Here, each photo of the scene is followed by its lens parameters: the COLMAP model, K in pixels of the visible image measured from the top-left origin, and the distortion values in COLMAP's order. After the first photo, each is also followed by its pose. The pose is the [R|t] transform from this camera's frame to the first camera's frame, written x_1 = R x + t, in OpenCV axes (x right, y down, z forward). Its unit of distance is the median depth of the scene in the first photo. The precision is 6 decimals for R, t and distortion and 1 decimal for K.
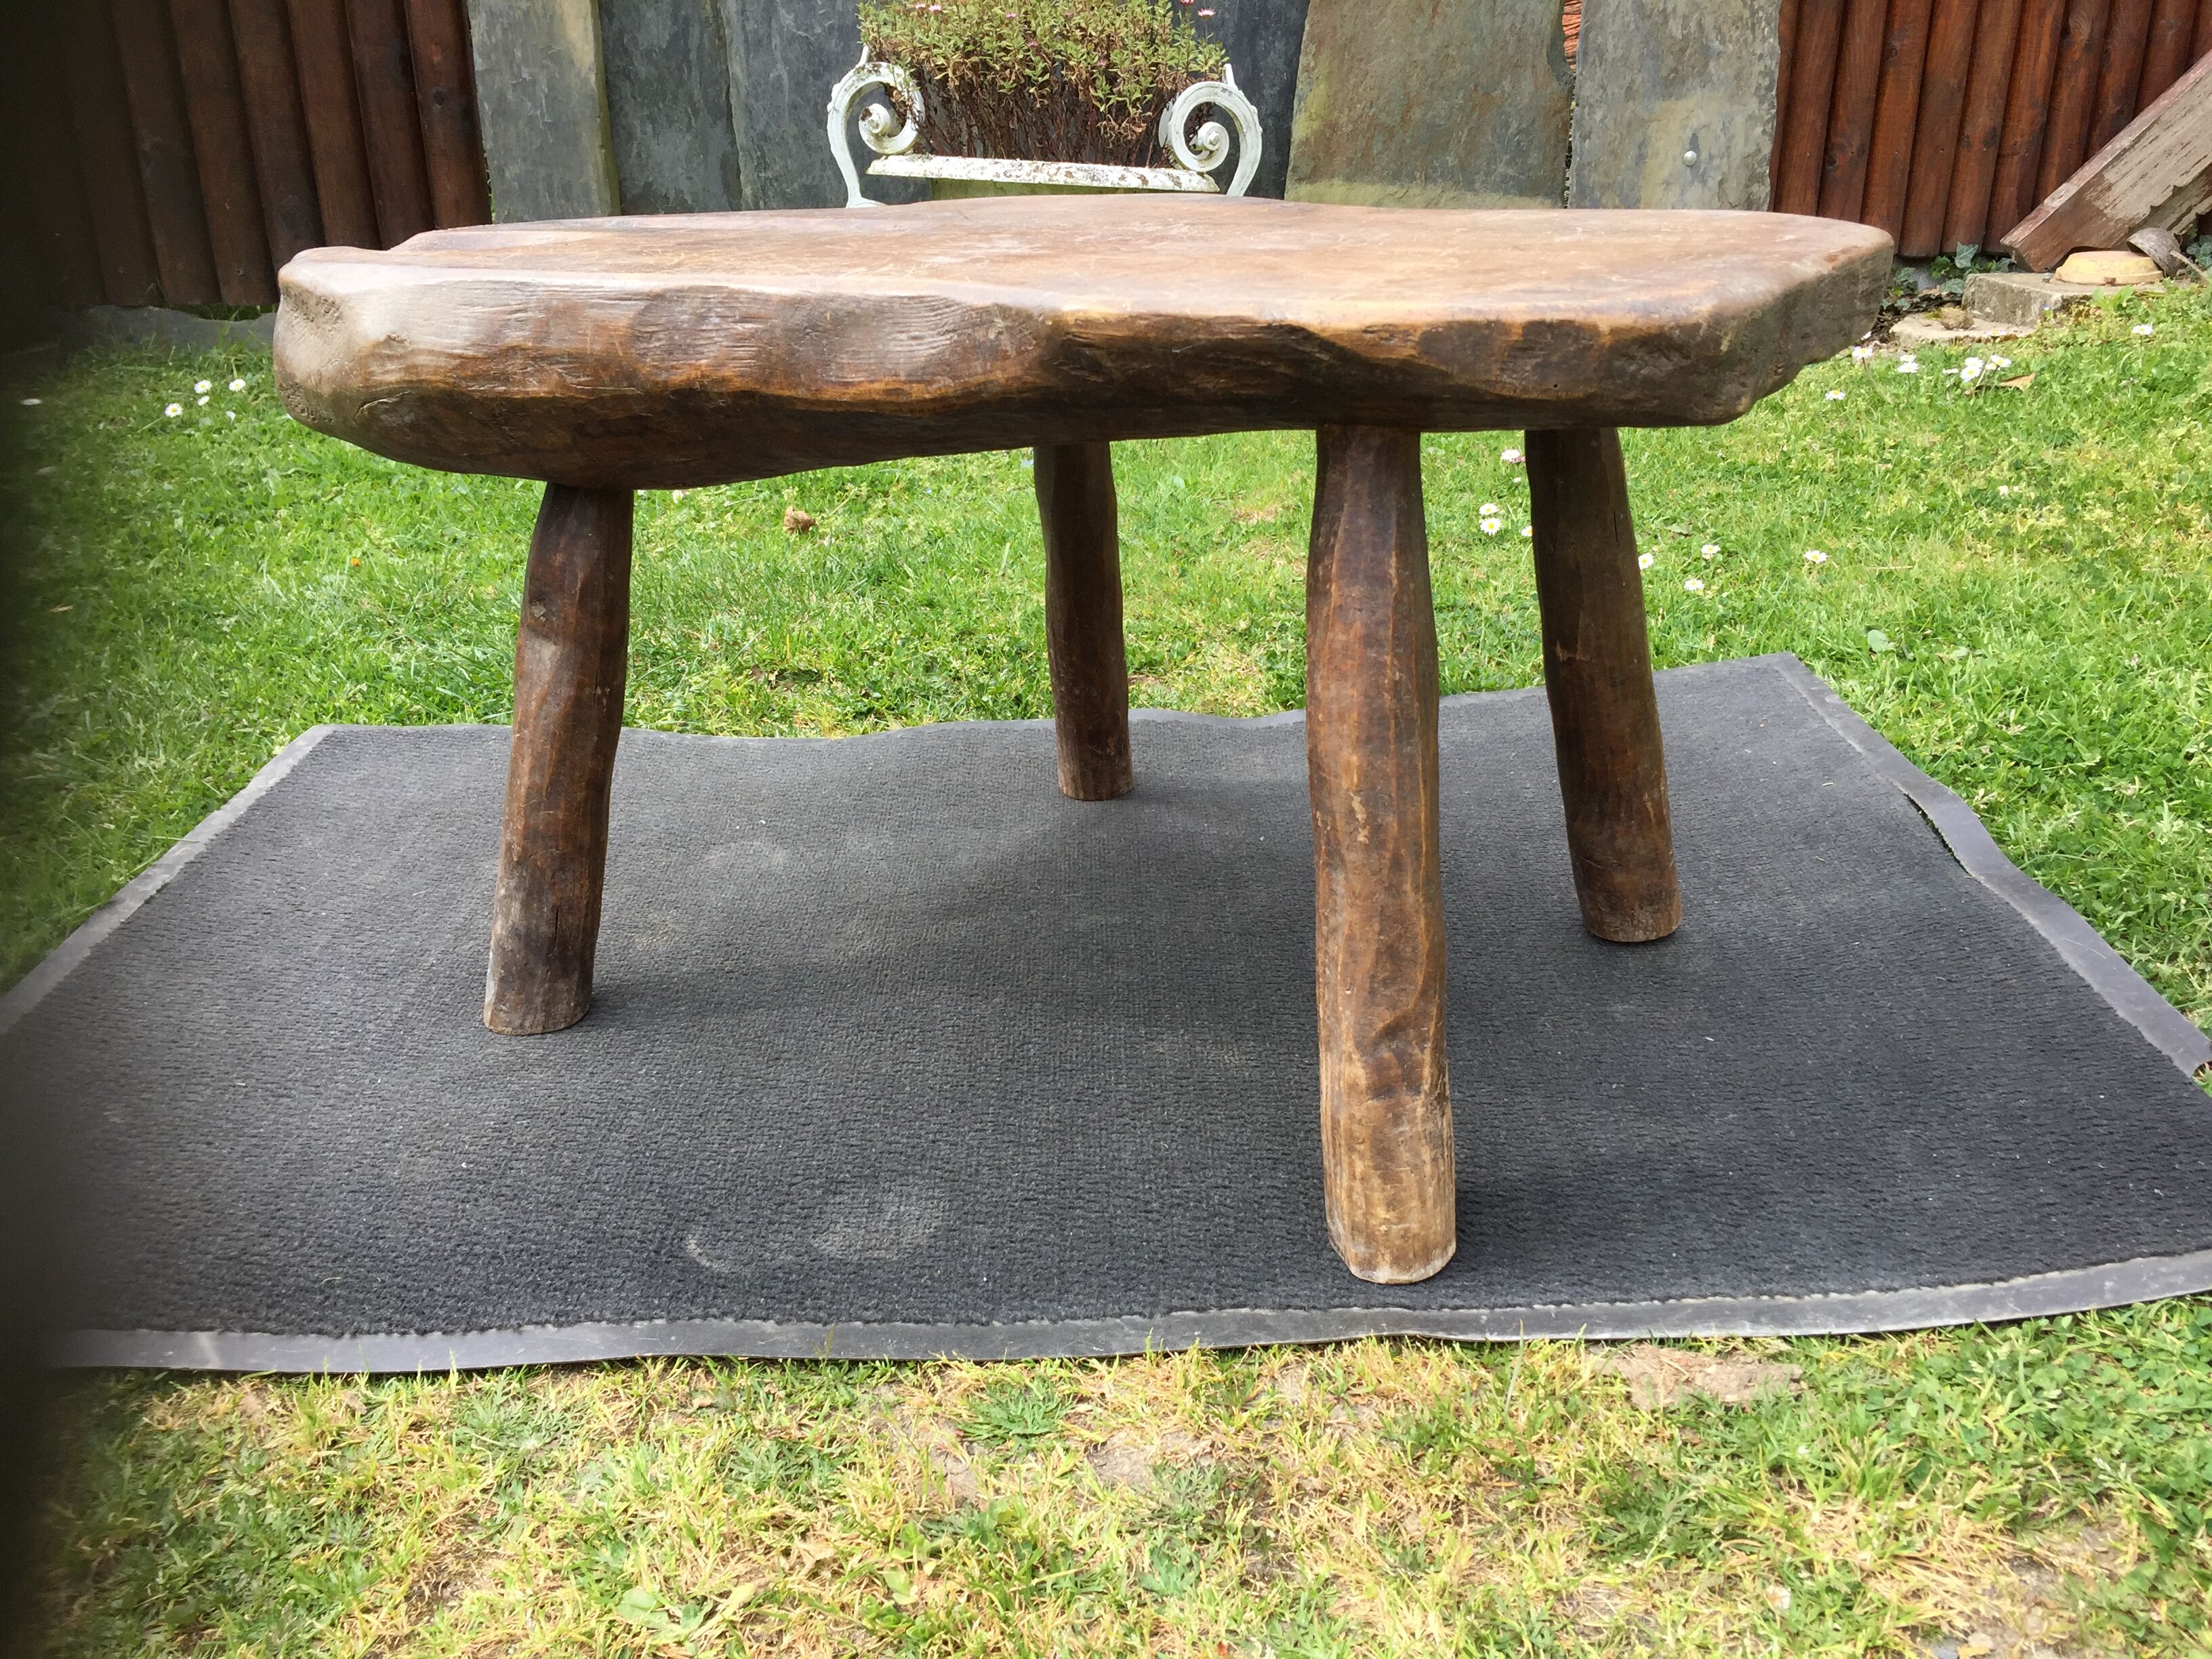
lens RADIAL K [[1884.0, 0, 1109.6], [0, 1884.0, 857.9], [0, 0, 1]] dist [0.084746, -0.113659]
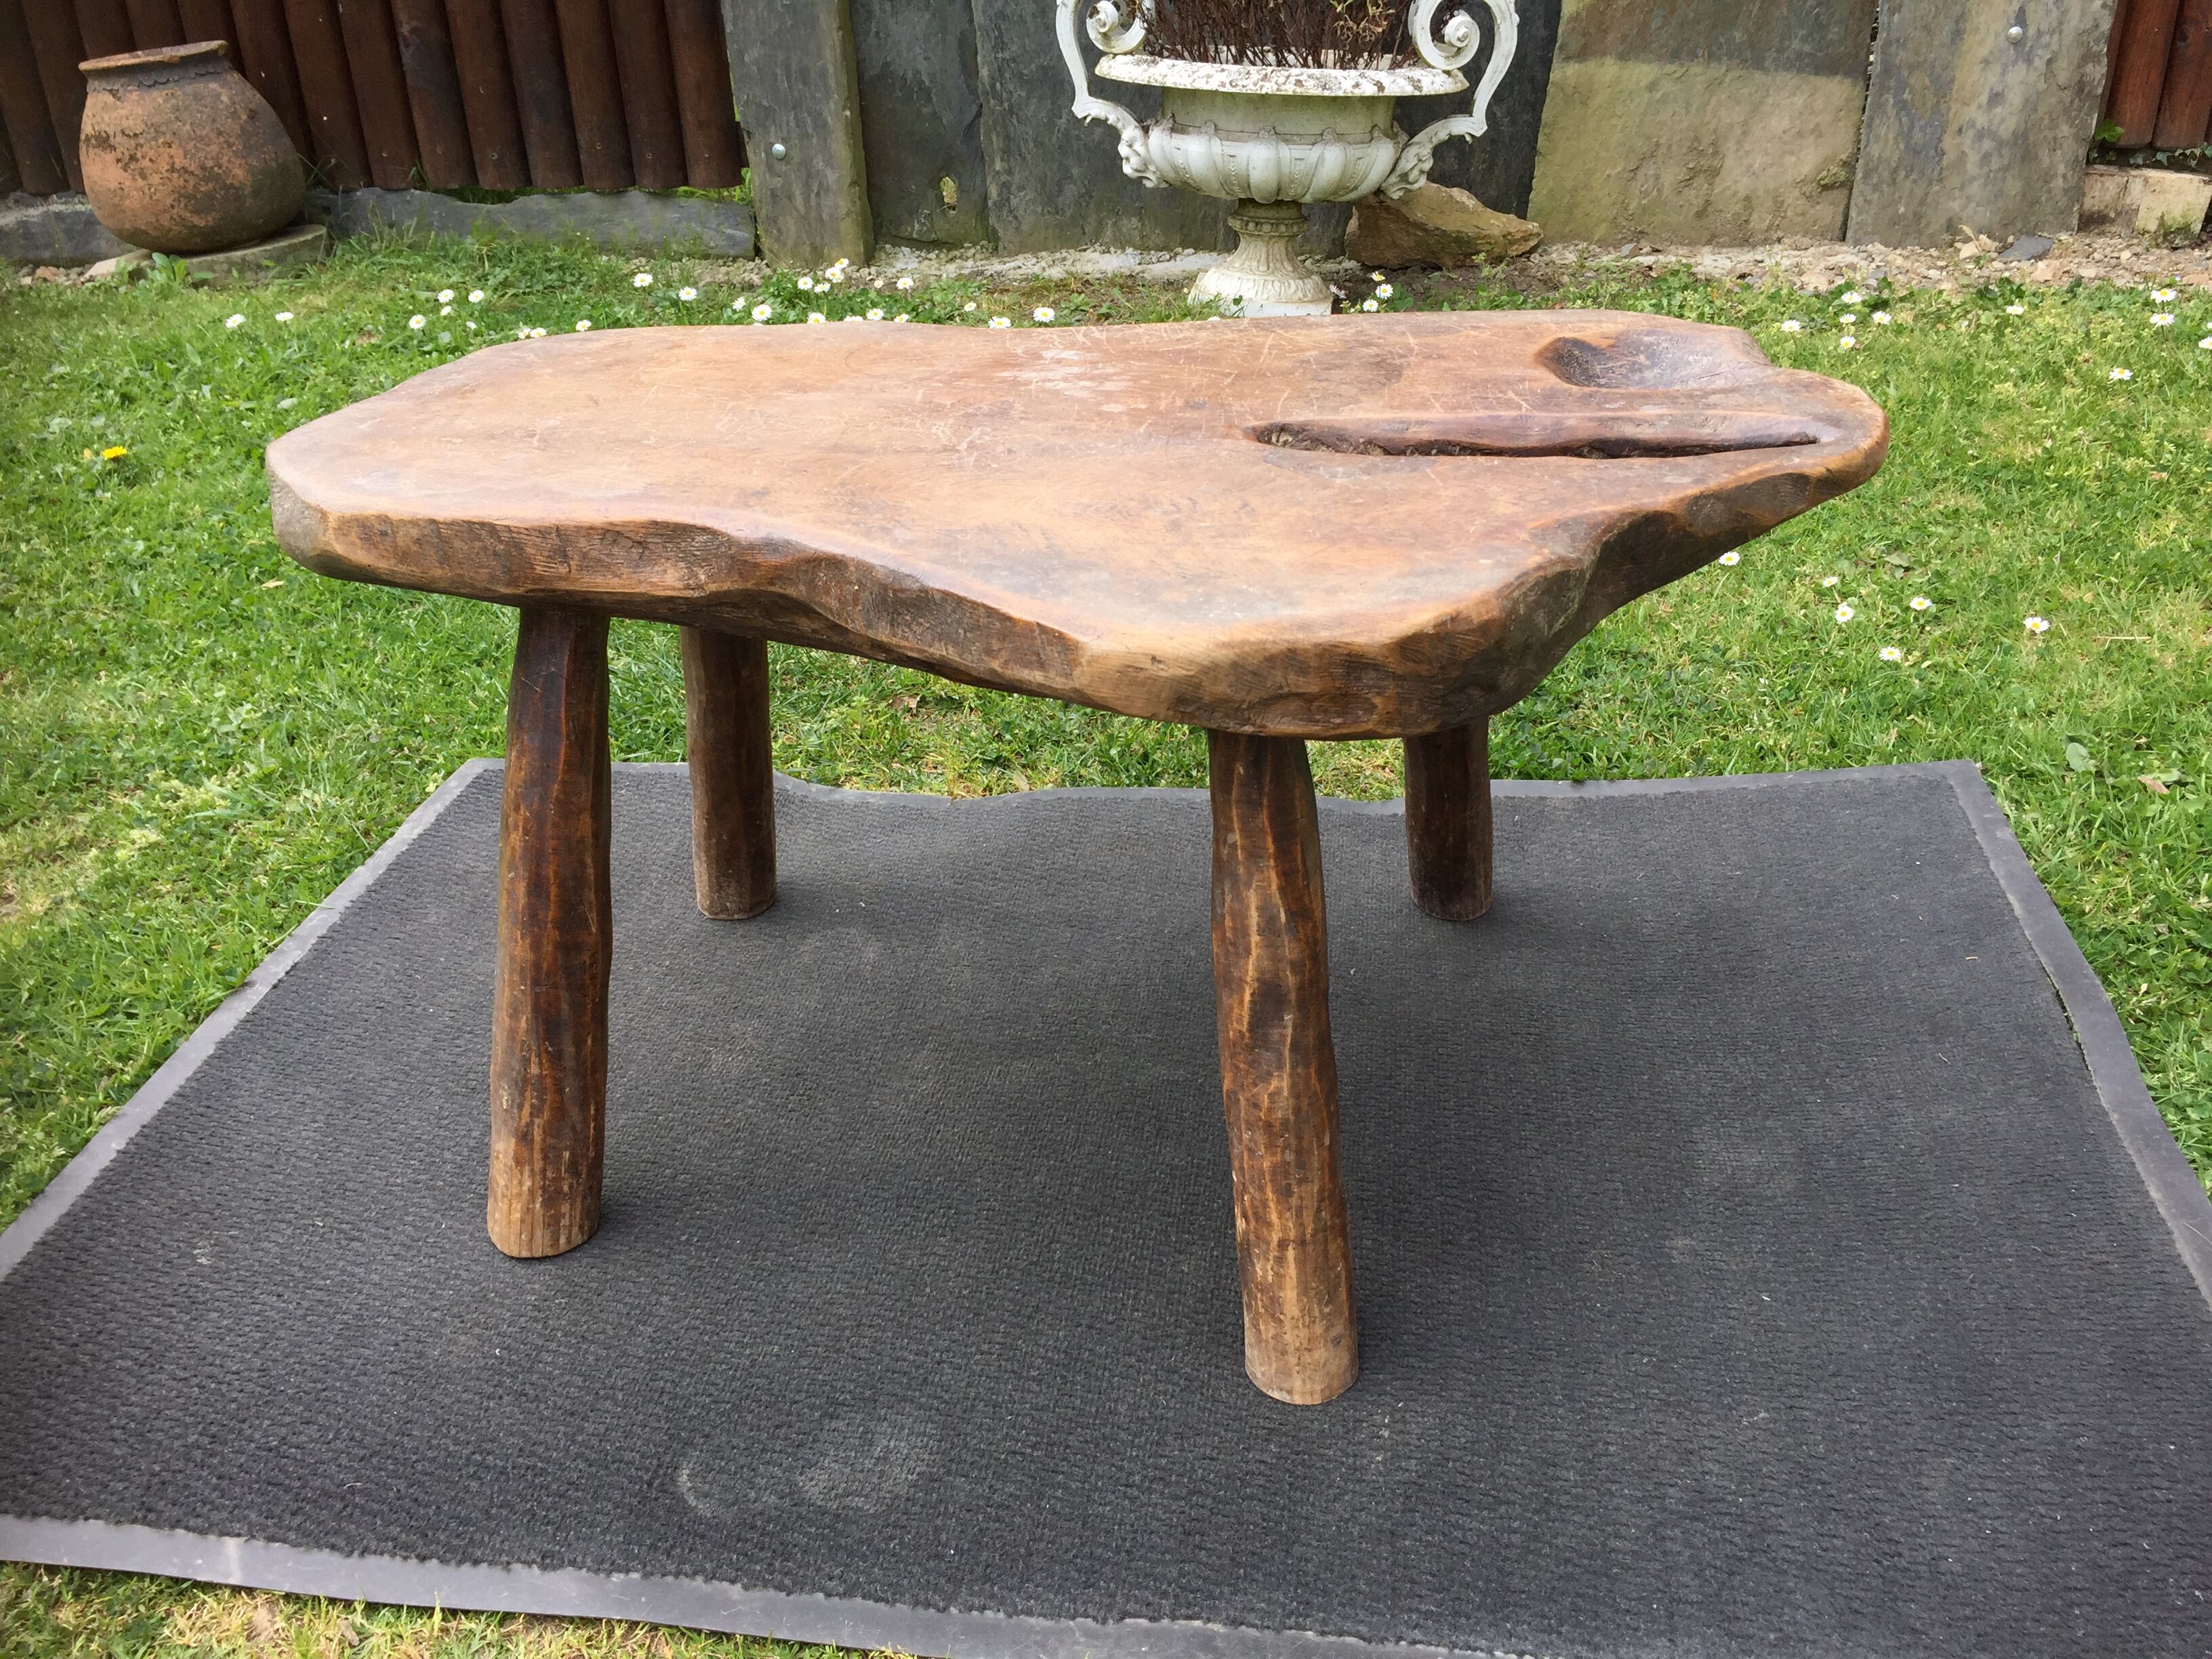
lens RADIAL K [[1884.0, 0, 1115.5], [0, 1884.0, 844.4], [0, 0, 1]] dist [0.084746, -0.113659]
pose [[0.987954, 0.058723, -0.143176, 0.084798], [-0.042714, 0.992741, 0.112430, -0.159414], [0.148739, -0.104960, 0.983291, 0.029890]]
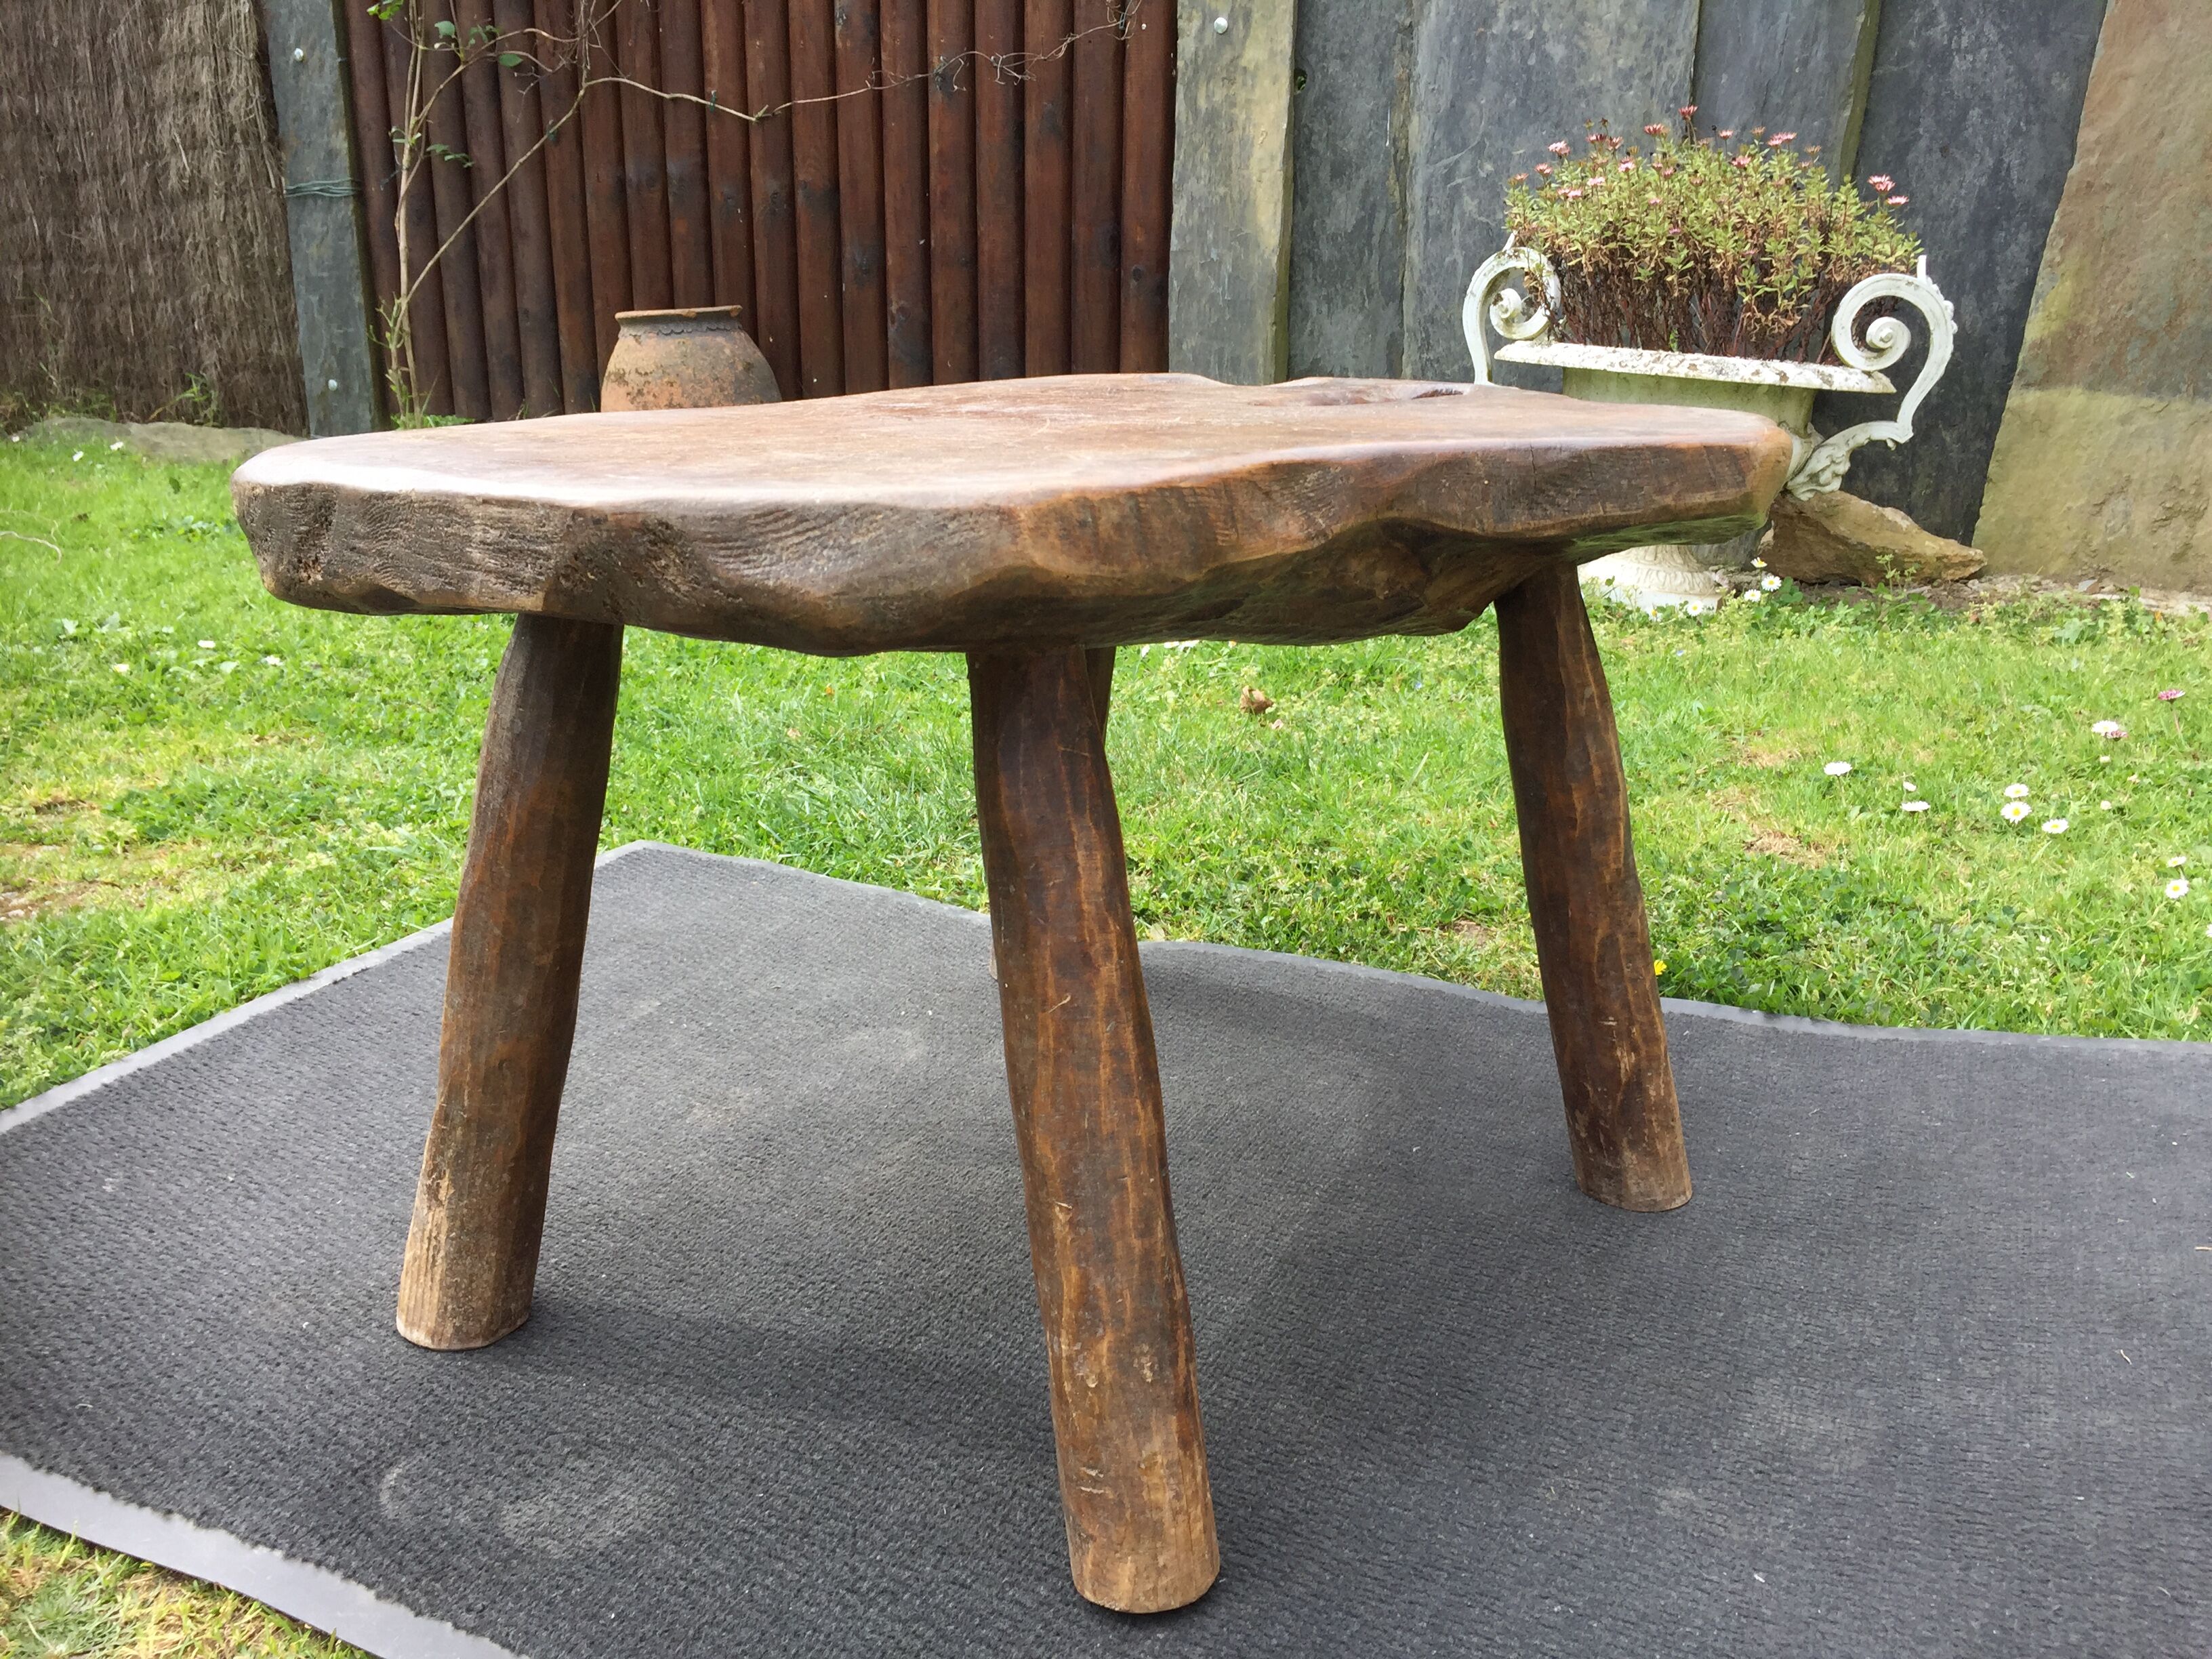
lens RADIAL K [[1884.0, 0, 1110.7], [0, 1884.0, 835.3], [0, 0, 1]] dist [0.084746, -0.113659]
pose [[0.899583, 0.149358, -0.410418, 0.249558], [-0.188477, 0.980462, -0.056310, -0.064364], [0.393989, 0.128010, 0.910157, 0.161135]]
